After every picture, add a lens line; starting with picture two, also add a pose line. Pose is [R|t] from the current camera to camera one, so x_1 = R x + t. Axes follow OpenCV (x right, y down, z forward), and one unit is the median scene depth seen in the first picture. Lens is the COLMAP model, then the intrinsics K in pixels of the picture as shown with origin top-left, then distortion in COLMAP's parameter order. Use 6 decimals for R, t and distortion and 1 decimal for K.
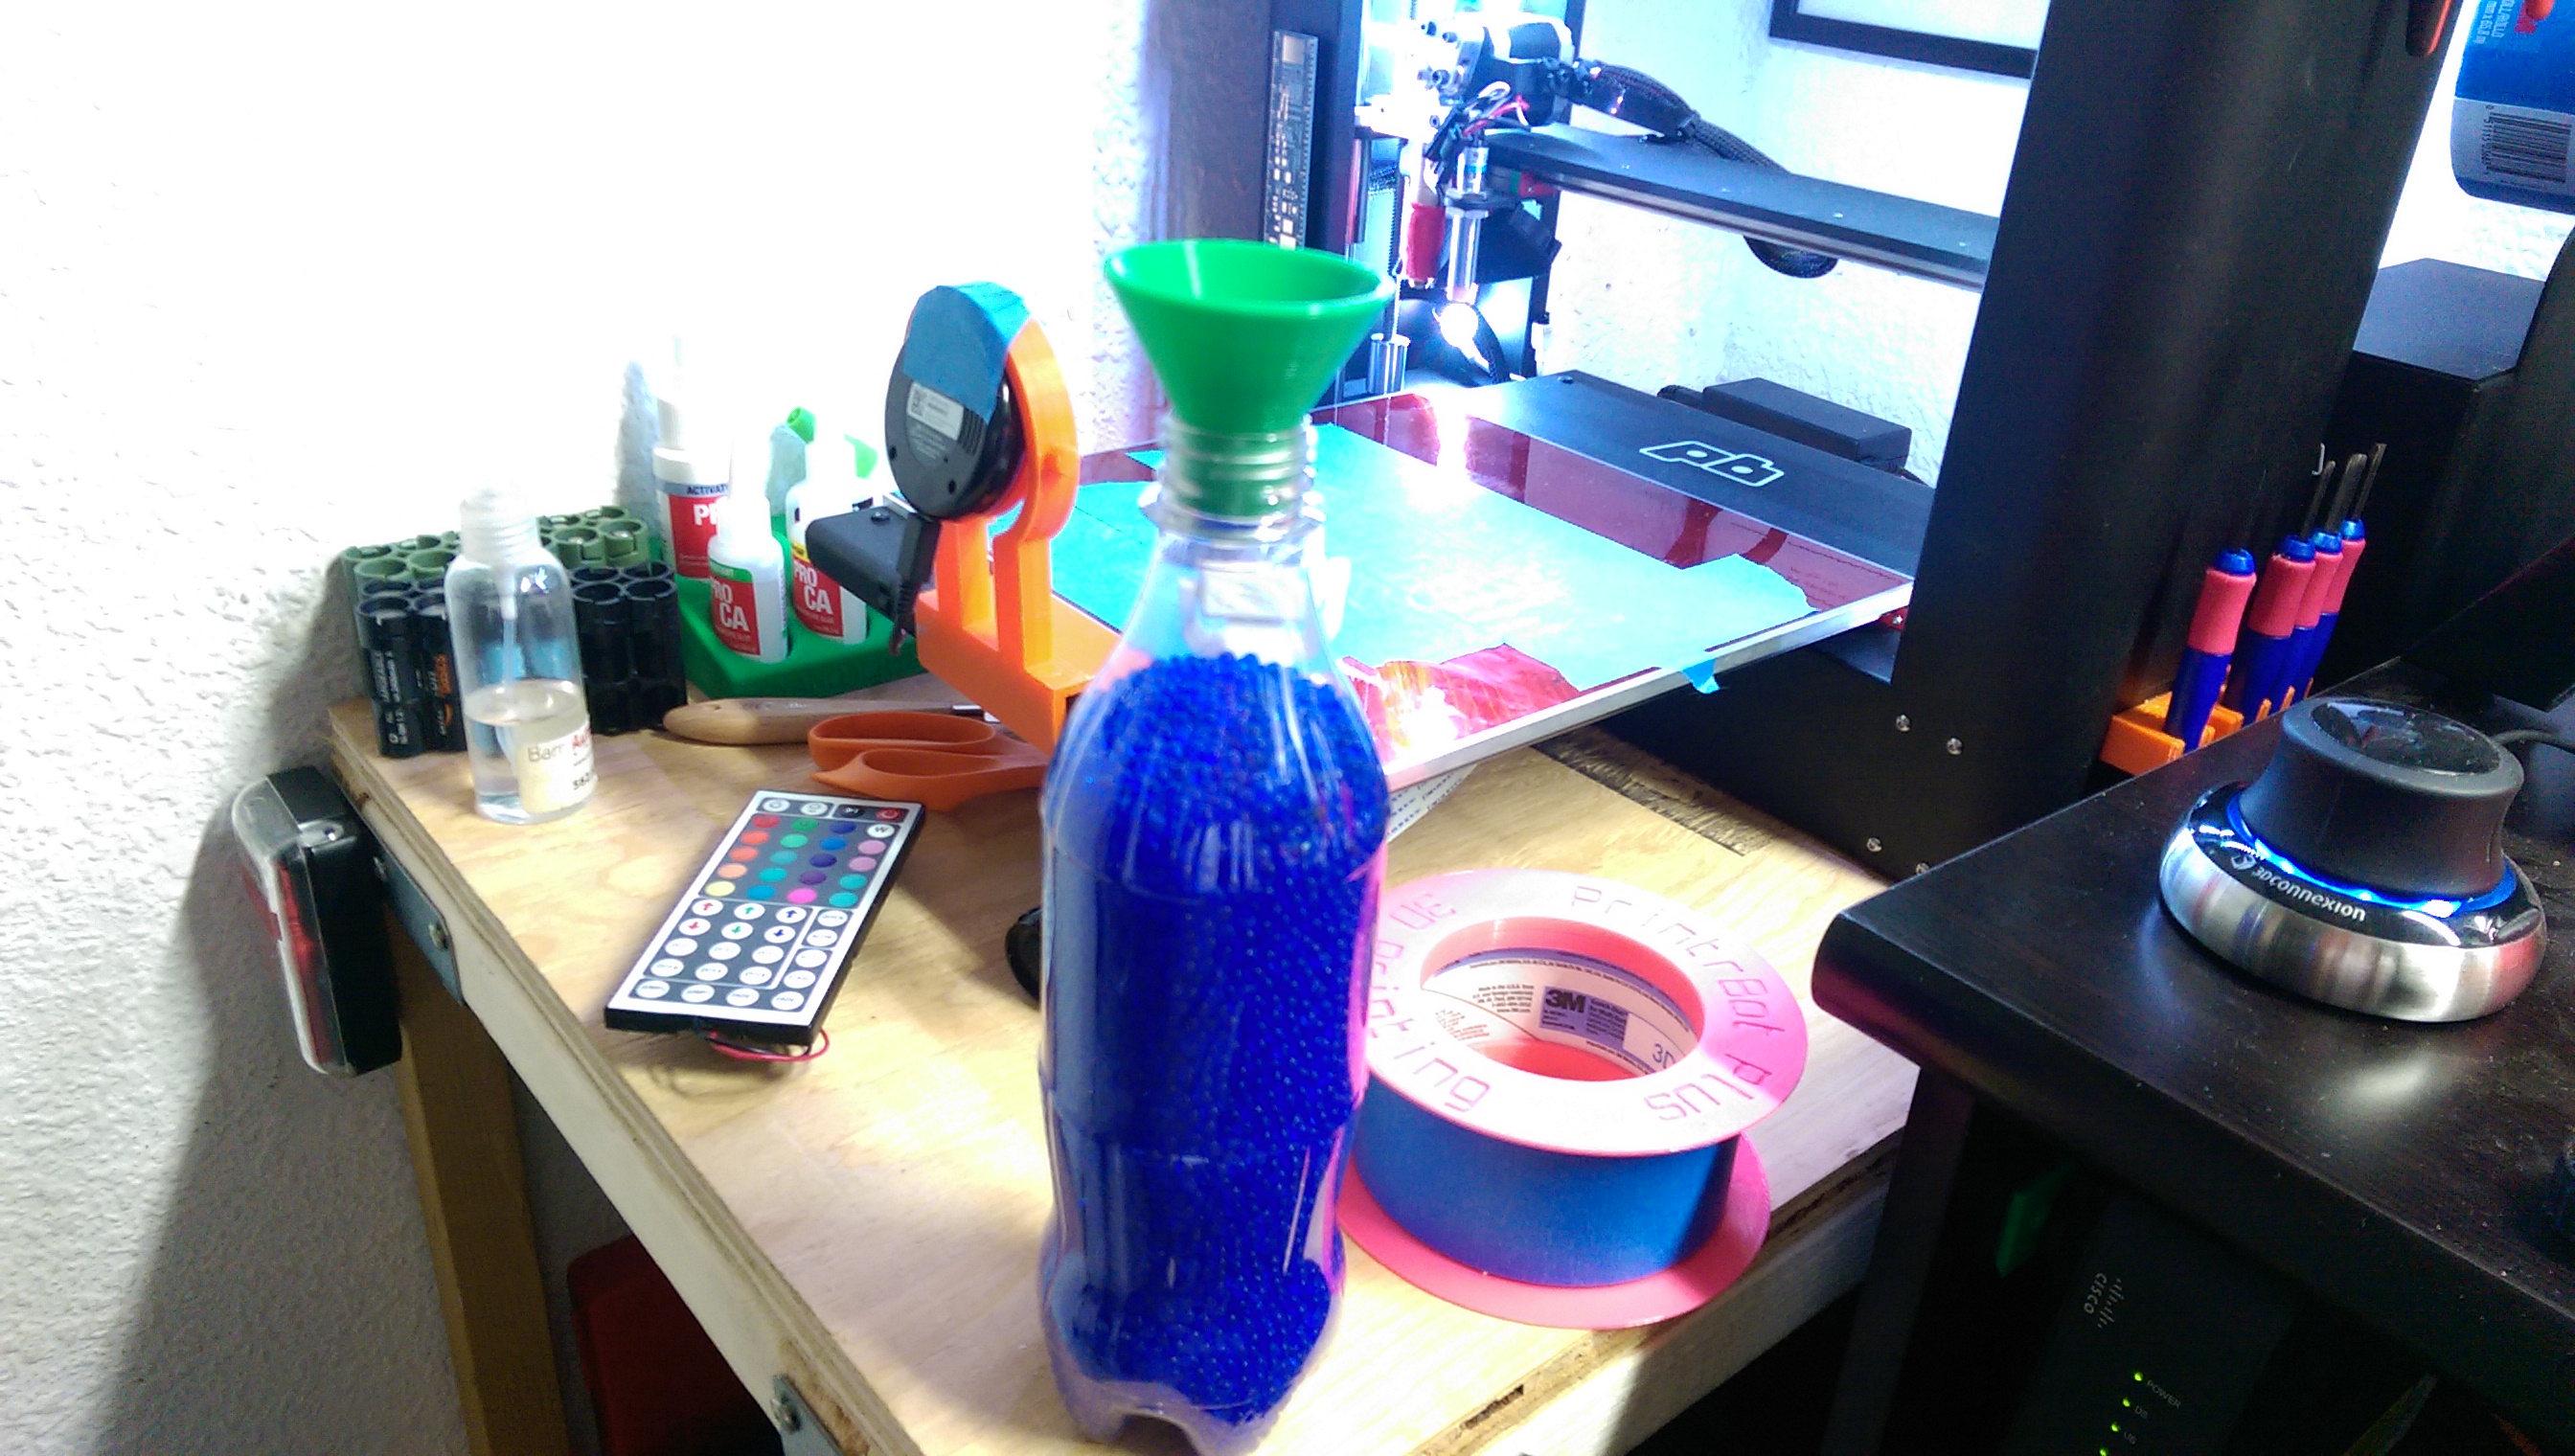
lens RADIAL K [[1811.7, 0, 1287.5], [0, 1811.7, 728.0], [0, 0, 1]] dist [0.050570, -0.072079]
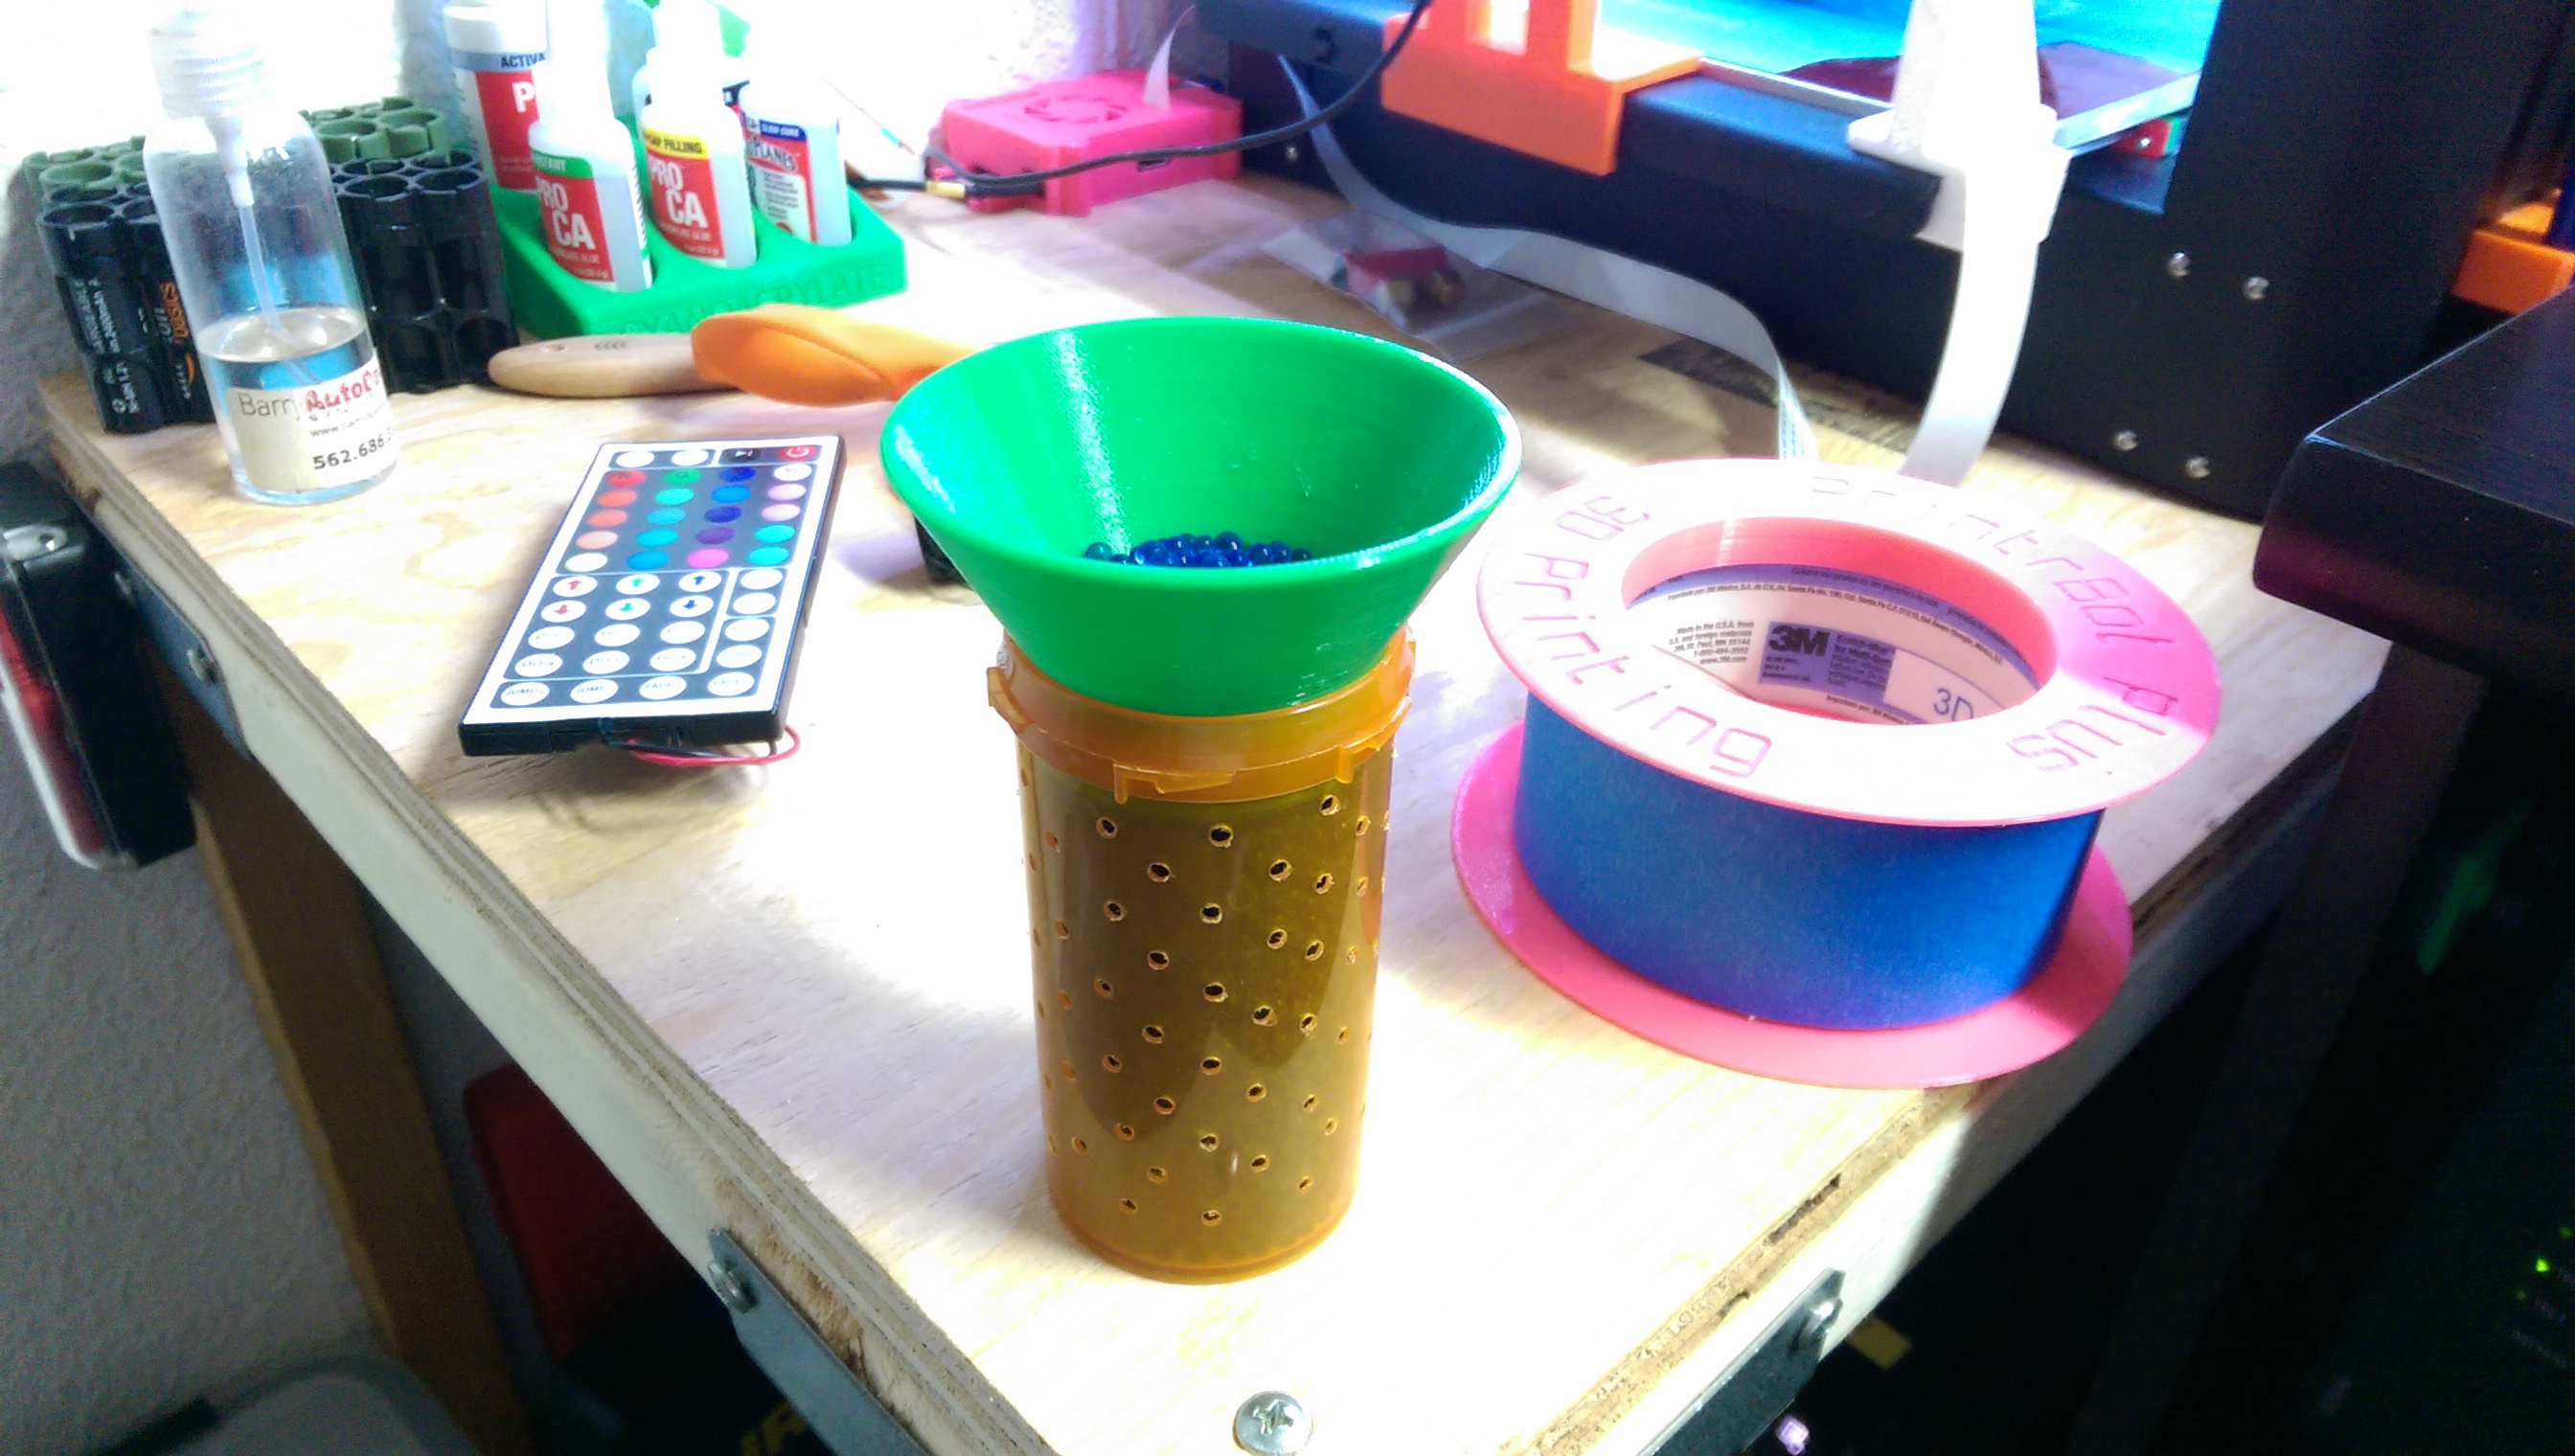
lens RADIAL K [[1877.9, 0, 1287.5], [0, 1877.9, 728.0], [0, 0, 1]] dist [0.006757, -0.034842]
pose [[0.997754, -0.058341, 0.032918, -0.054077], [0.054004, 0.991302, 0.120018, 0.066148], [-0.039634, -0.117971, 0.992226, 0.217409]]
